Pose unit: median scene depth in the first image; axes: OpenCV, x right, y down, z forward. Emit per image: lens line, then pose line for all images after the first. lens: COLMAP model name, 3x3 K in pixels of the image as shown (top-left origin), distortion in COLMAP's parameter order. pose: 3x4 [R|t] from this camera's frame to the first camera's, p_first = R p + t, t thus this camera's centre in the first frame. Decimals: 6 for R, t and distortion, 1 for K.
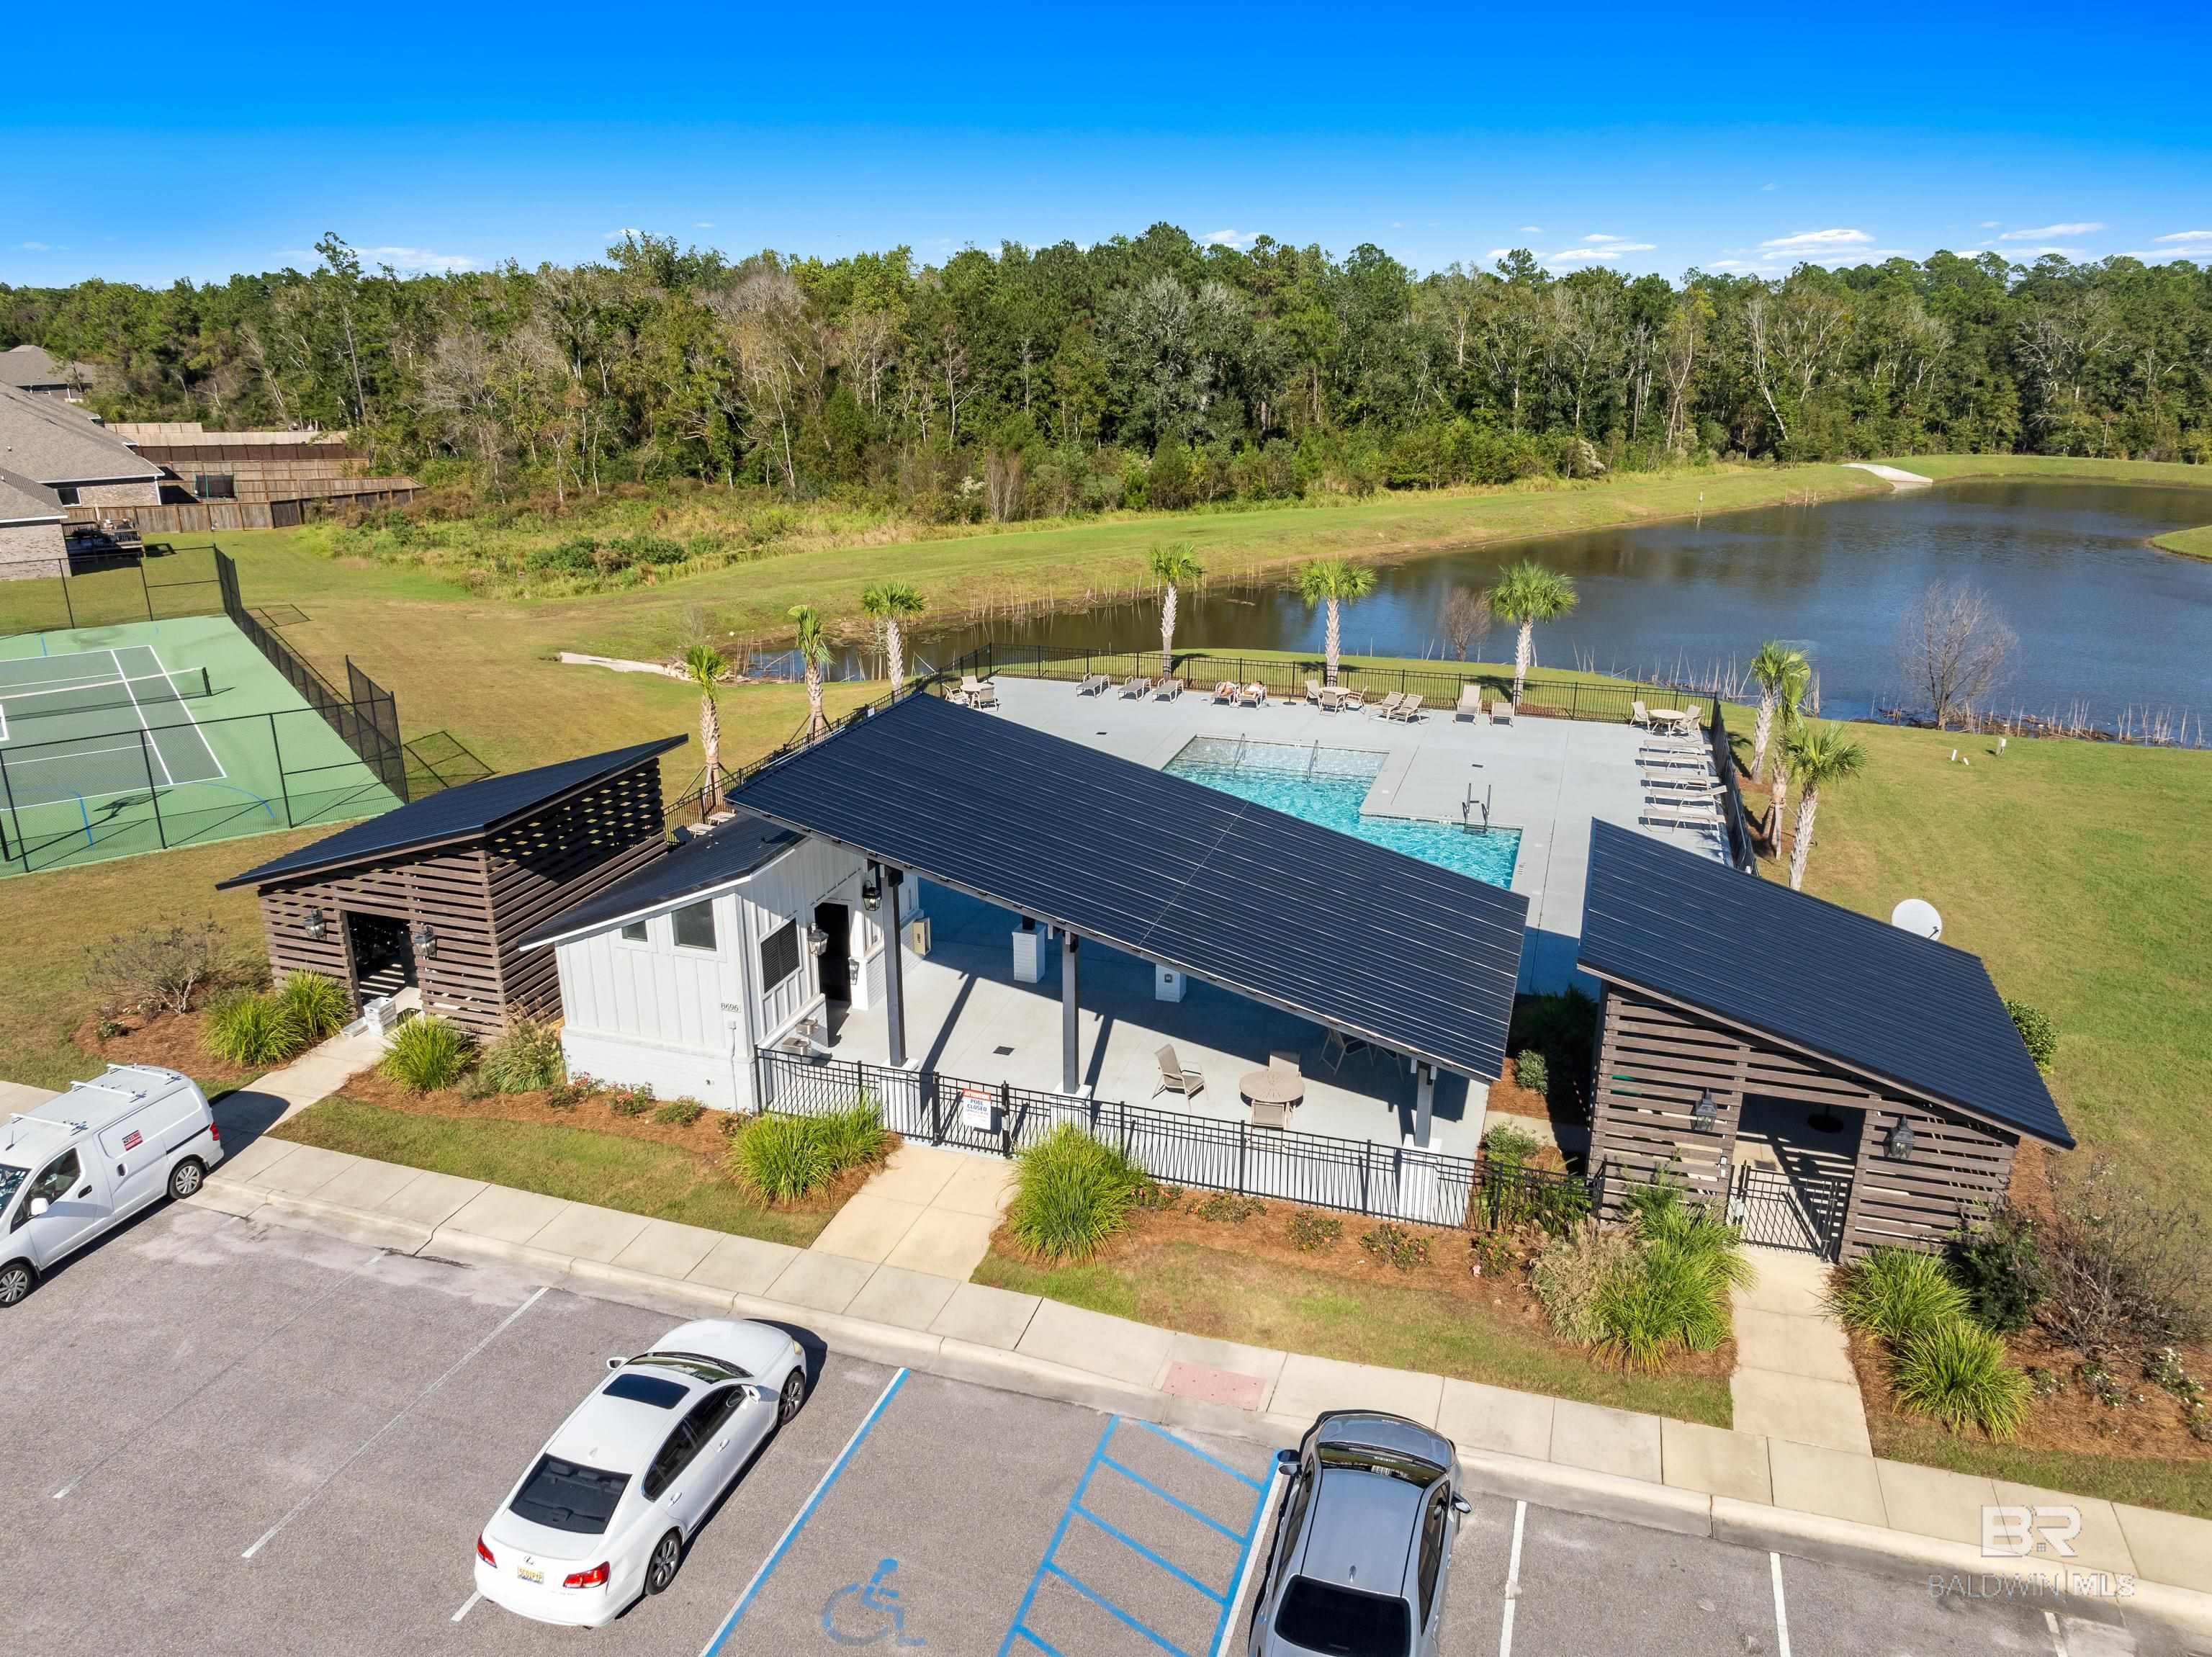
lens RADIAL K [[1556.3, 0, 1106.0], [0, 1556.3, 828.5], [0, 0, 1]] dist [-0.041543, 0.003472]
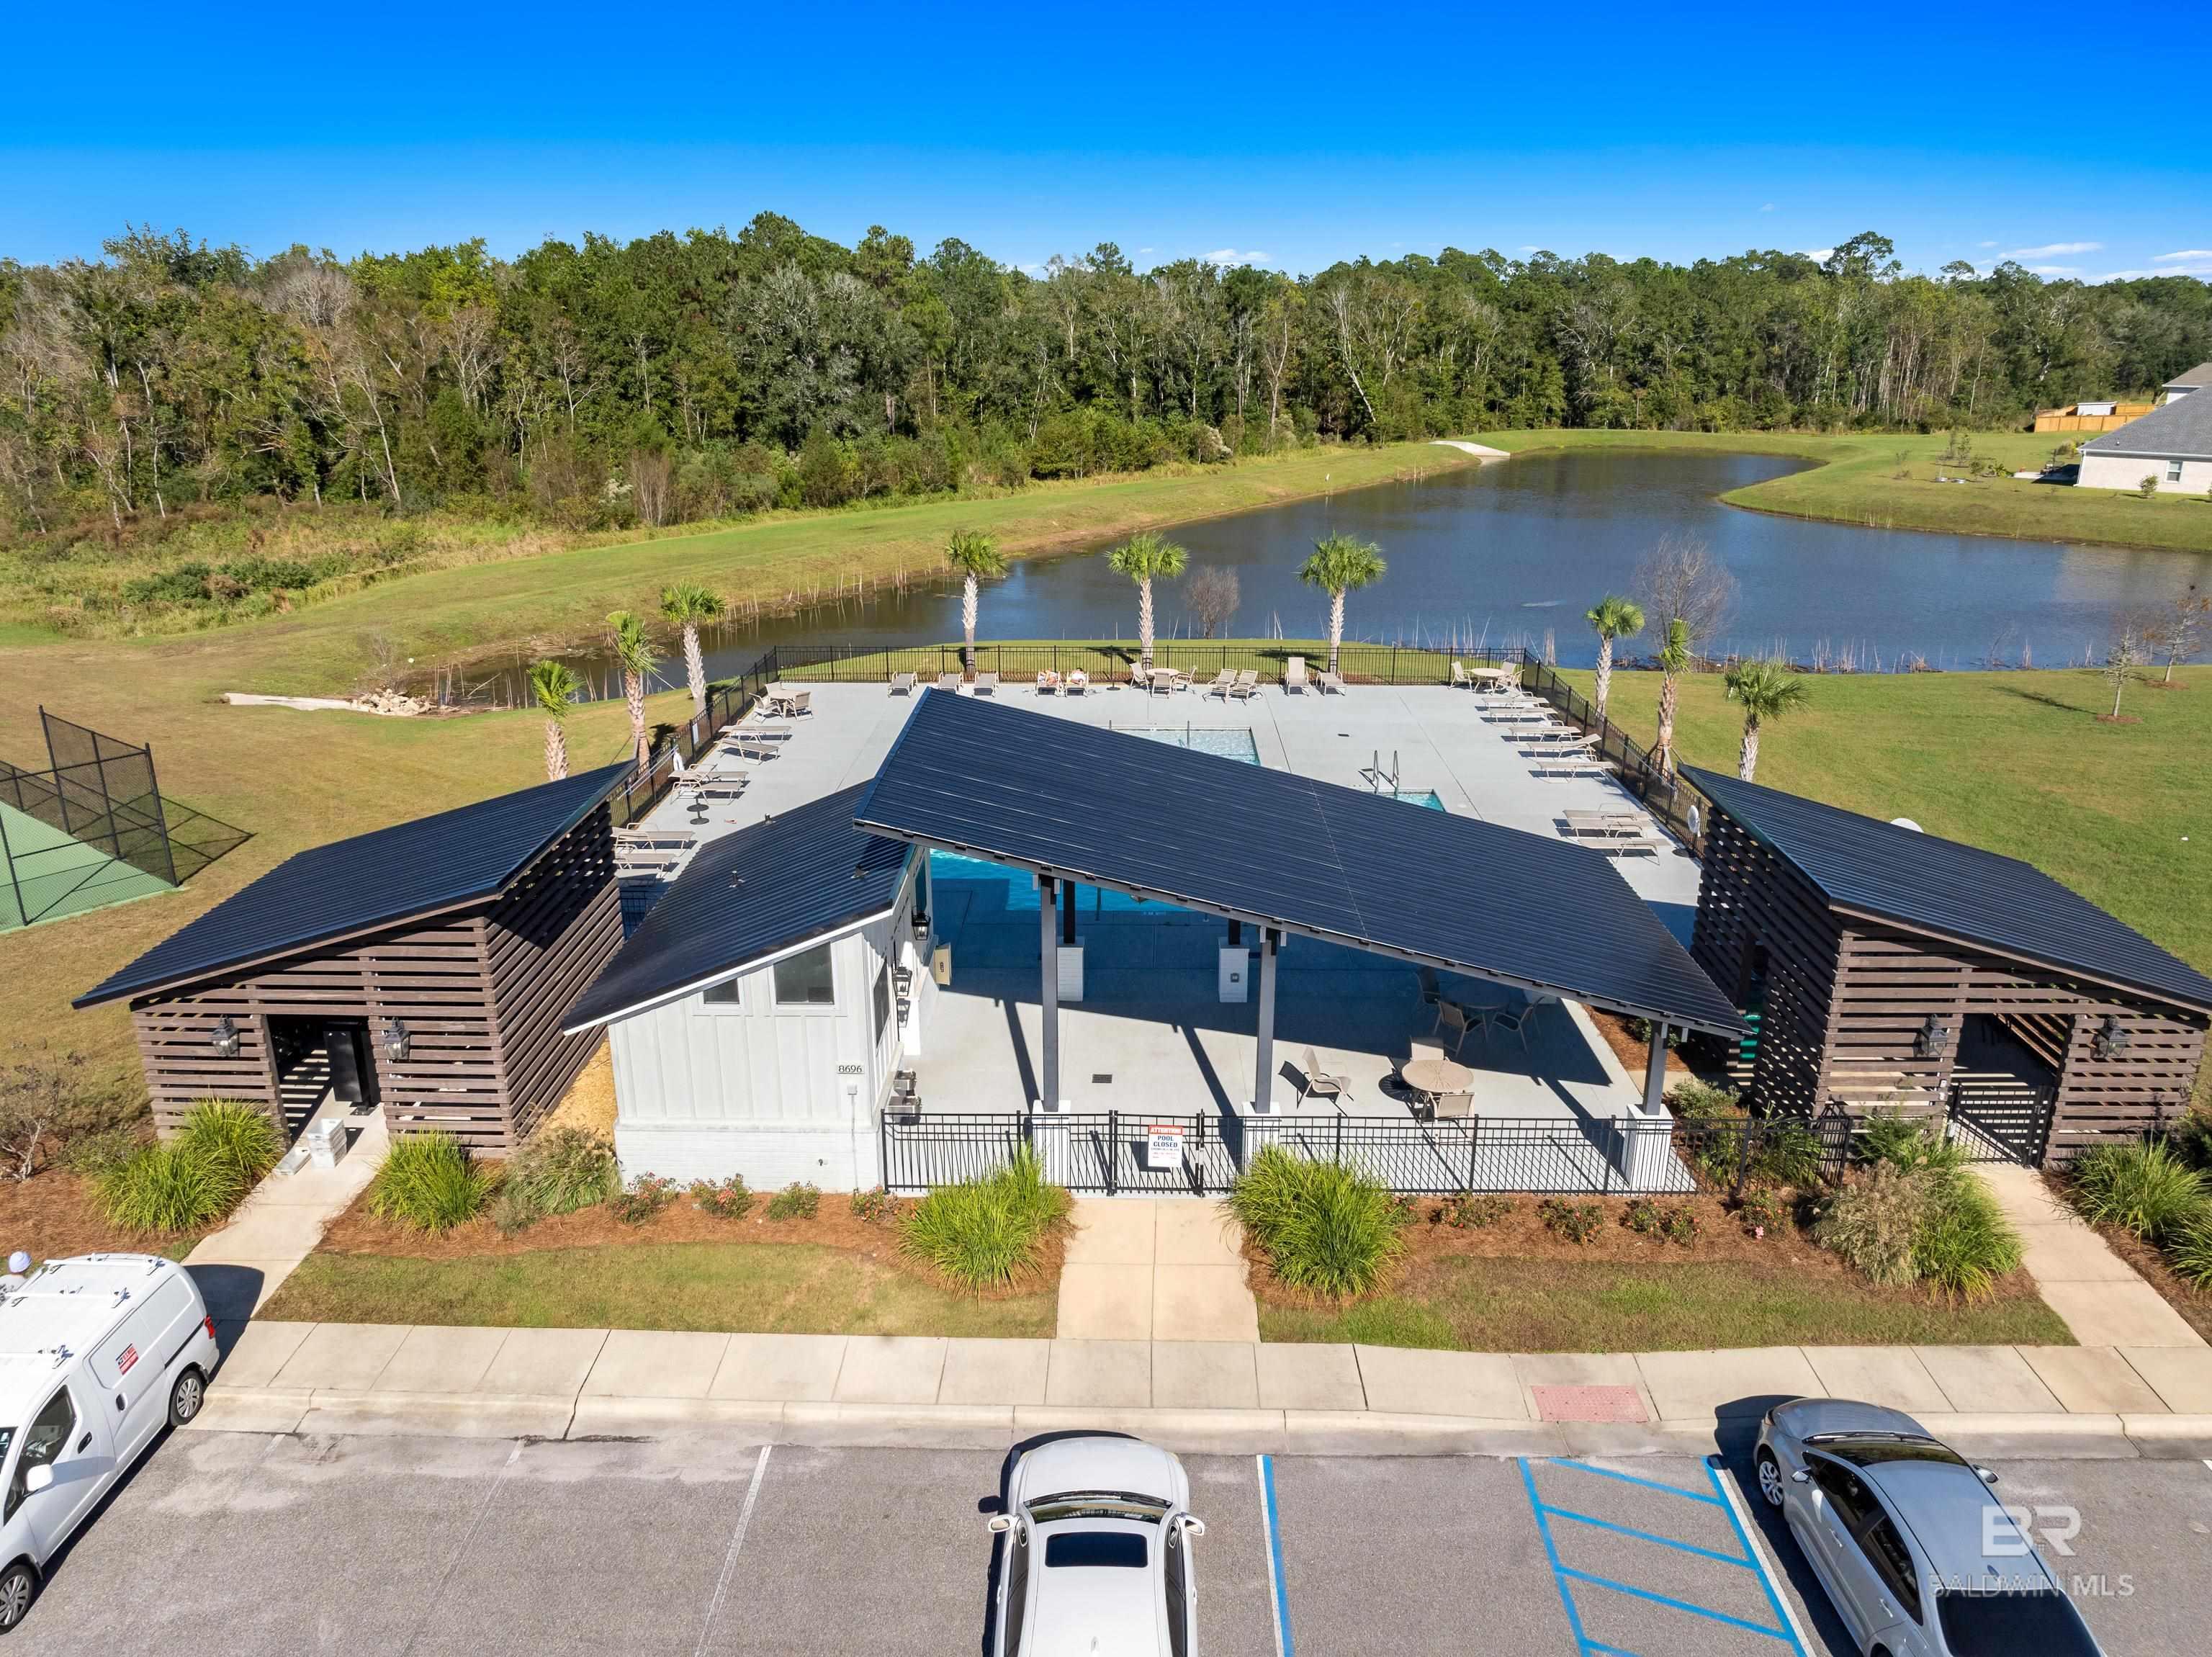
lens RADIAL K [[1560.4, 0, 1106.0], [0, 1560.4, 828.5], [0, 0, 1]] dist [-0.050153, 0.019181]
pose [[0.958527, -0.092517, 0.269568, -0.160164], [0.093106, 0.995599, 0.010628, -0.005113], [-0.269365, 0.014911, 0.962923, 0.075462]]
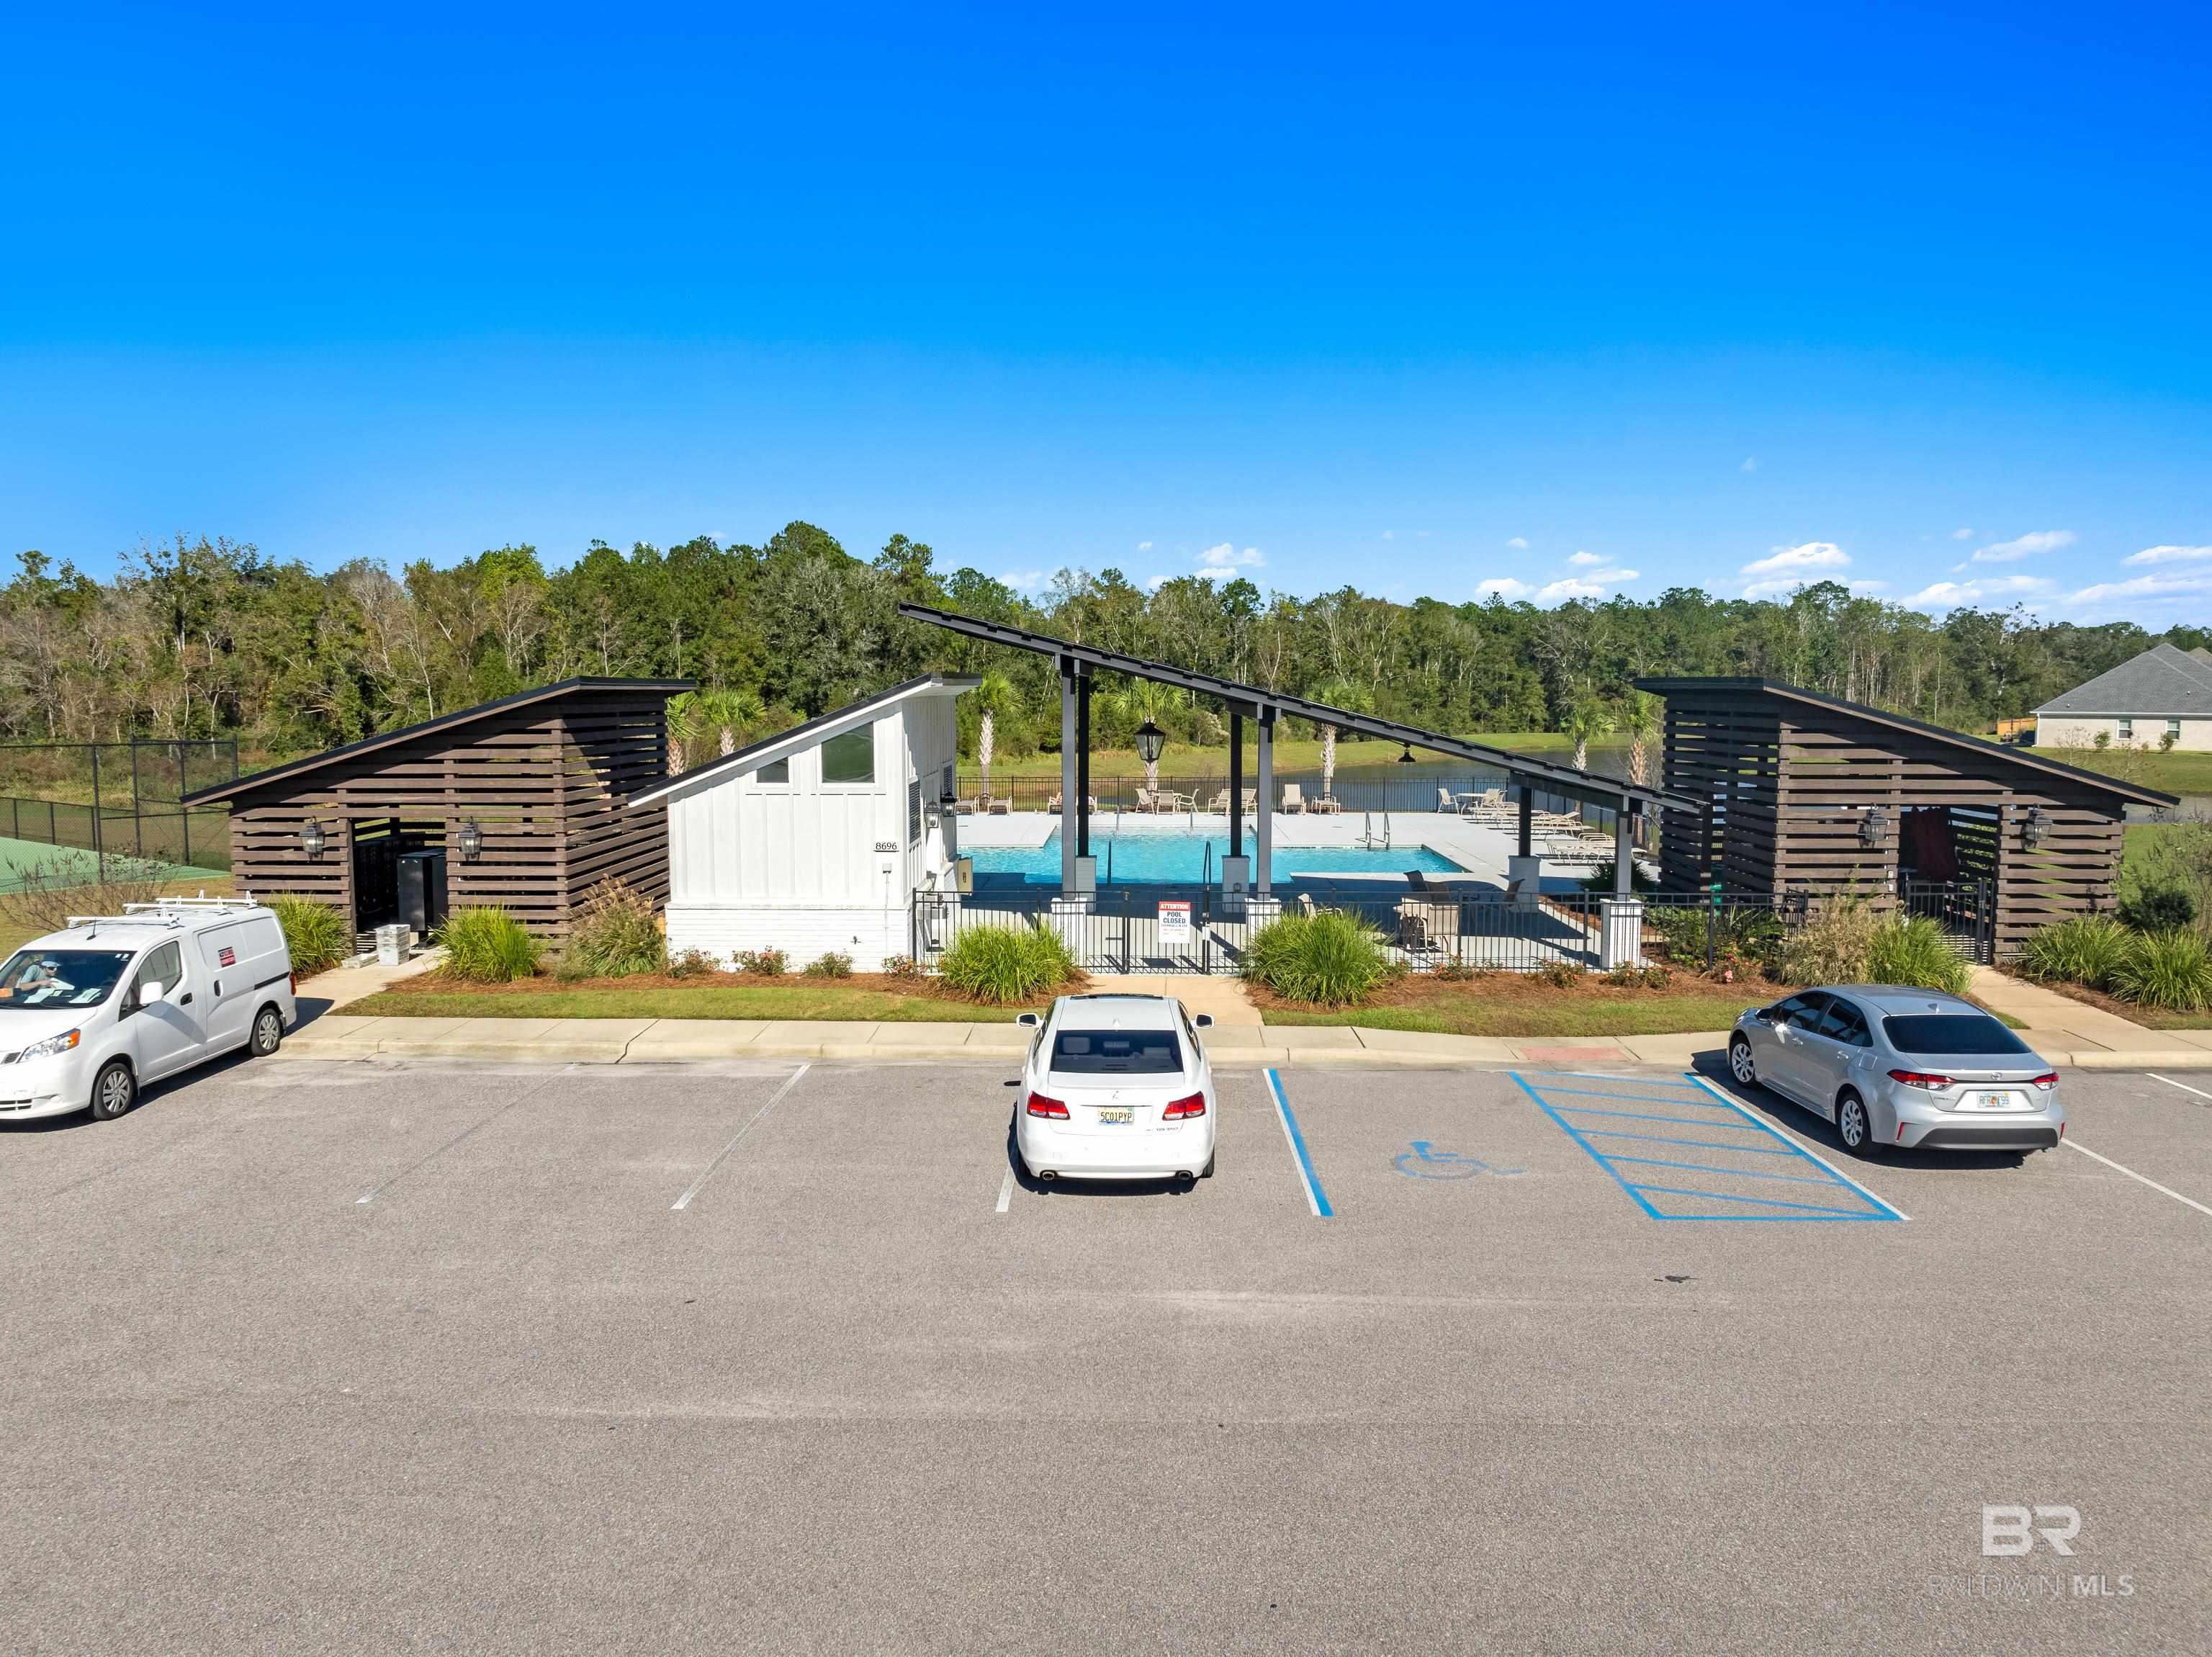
lens RADIAL K [[1556.4, 0, 1106.0], [0, 1556.4, 828.5], [0, 0, 1]] dist [-0.034444, -0.003847]
pose [[0.959002, -0.027681, 0.282045, -0.186232], [0.092071, 0.971665, -0.217694, 0.156554], [-0.268027, 0.234737, 0.934377, 0.050746]]
